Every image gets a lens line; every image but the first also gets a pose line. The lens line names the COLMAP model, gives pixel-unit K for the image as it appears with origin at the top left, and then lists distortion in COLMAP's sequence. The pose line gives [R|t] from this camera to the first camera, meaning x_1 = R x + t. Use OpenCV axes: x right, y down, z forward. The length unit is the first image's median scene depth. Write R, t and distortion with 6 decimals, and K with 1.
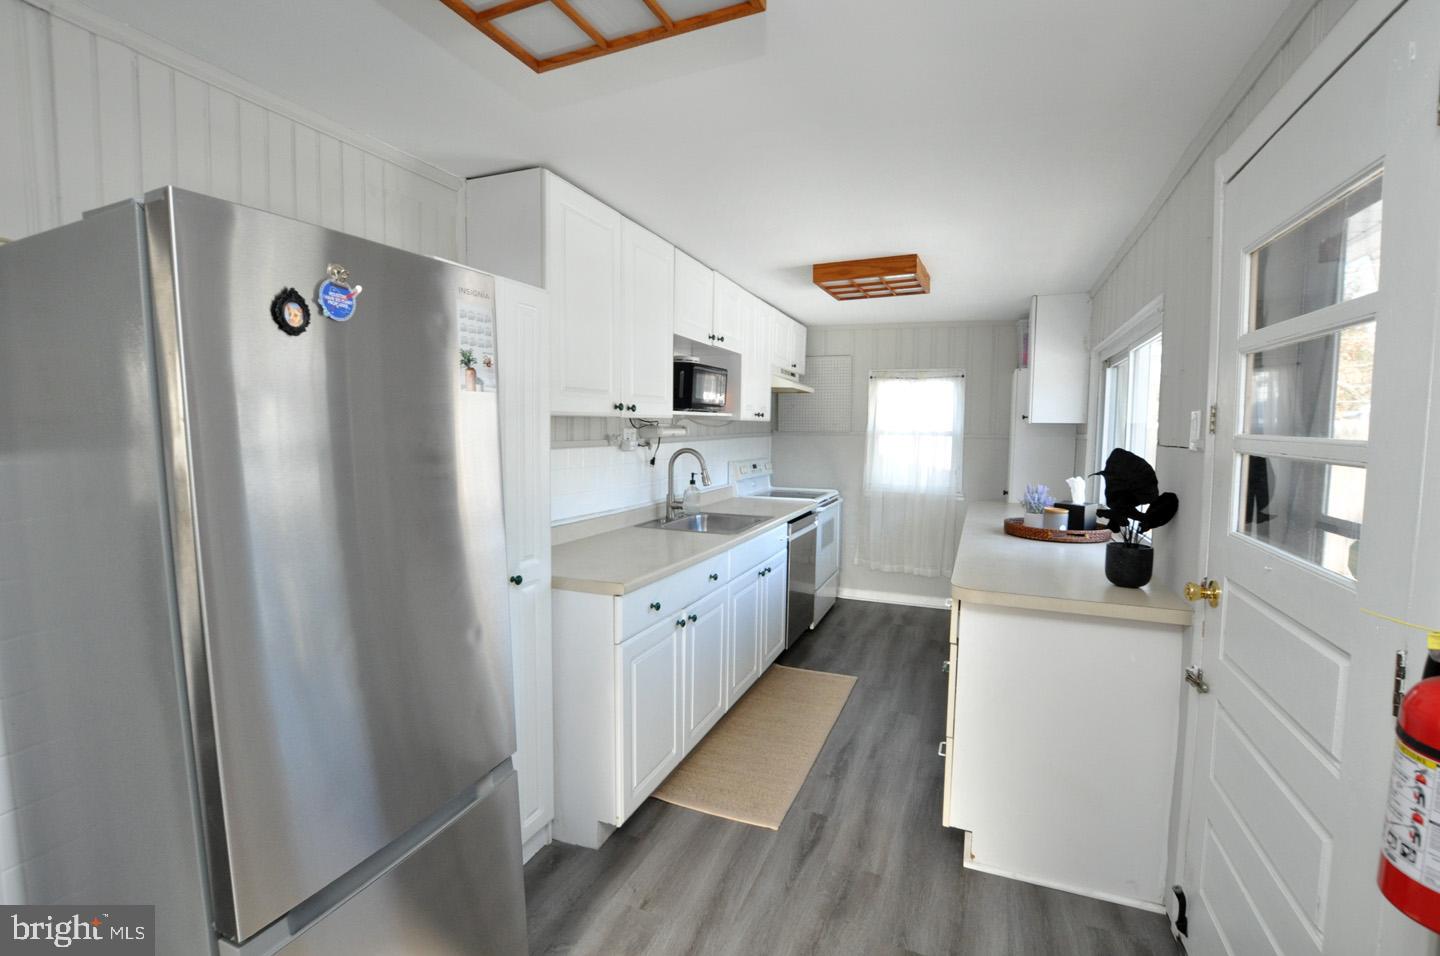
lens RADIAL K [[630.3, 0, 720.5], [0, 630.3, 476.3], [0, 0, 1]] dist [-0.024394, 0.000485]
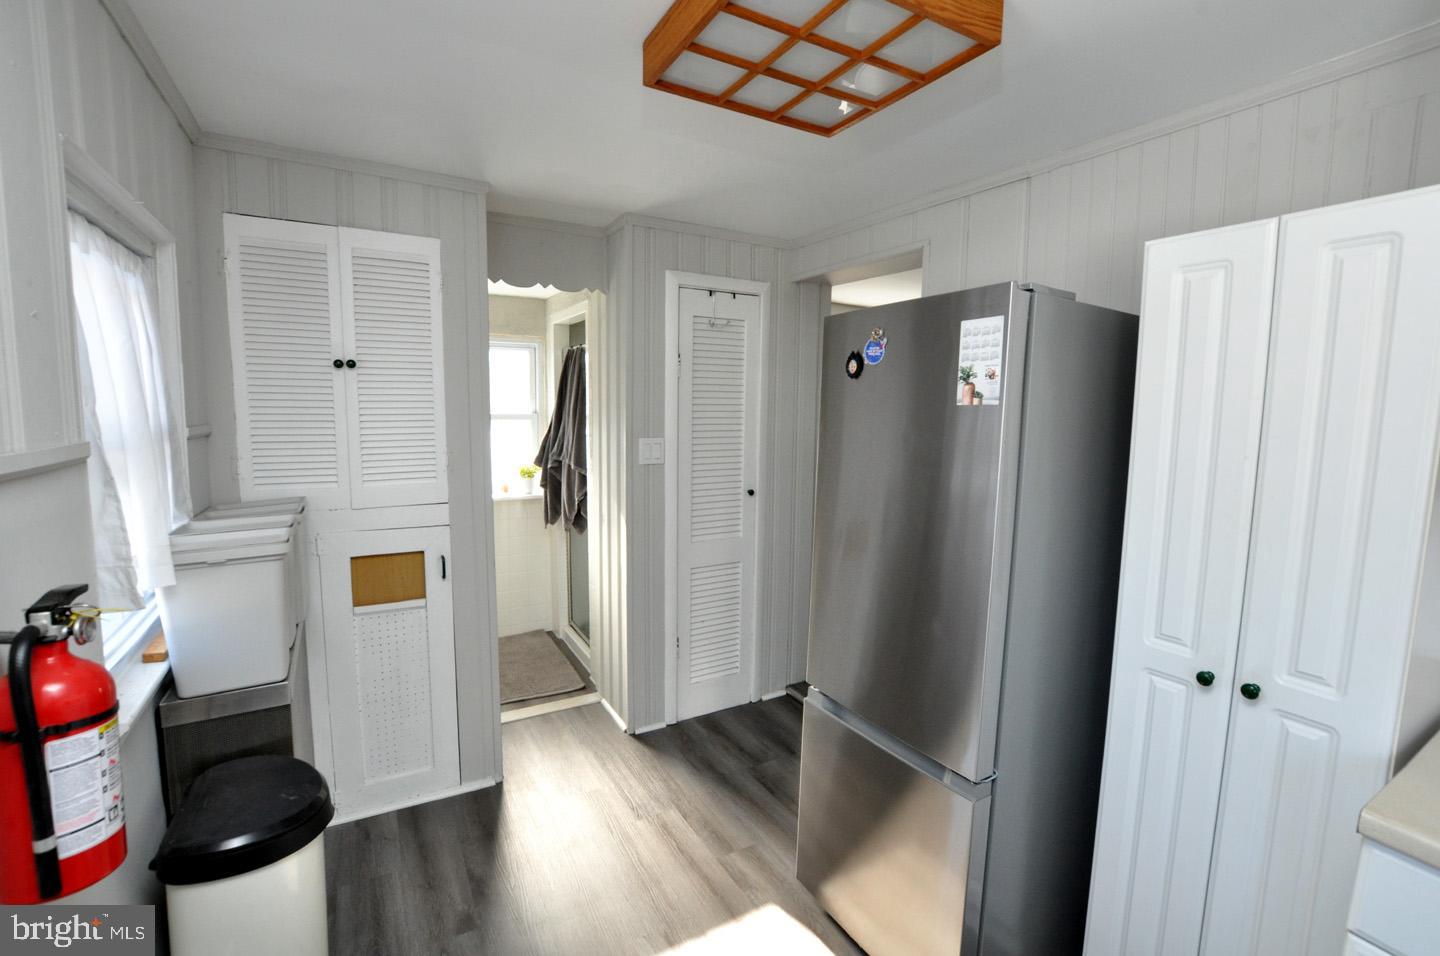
lens RADIAL K [[630.3, 0, 722.7], [0, 630.3, 478.9], [0, 0, 1]] dist [-0.024394, 0.000485]
pose [[-0.608020, 0.082785, -0.789593, 0.688395], [-0.078057, 0.983497, 0.163222, -0.152975], [0.790075, 0.160876, -0.591524, 1.311979]]
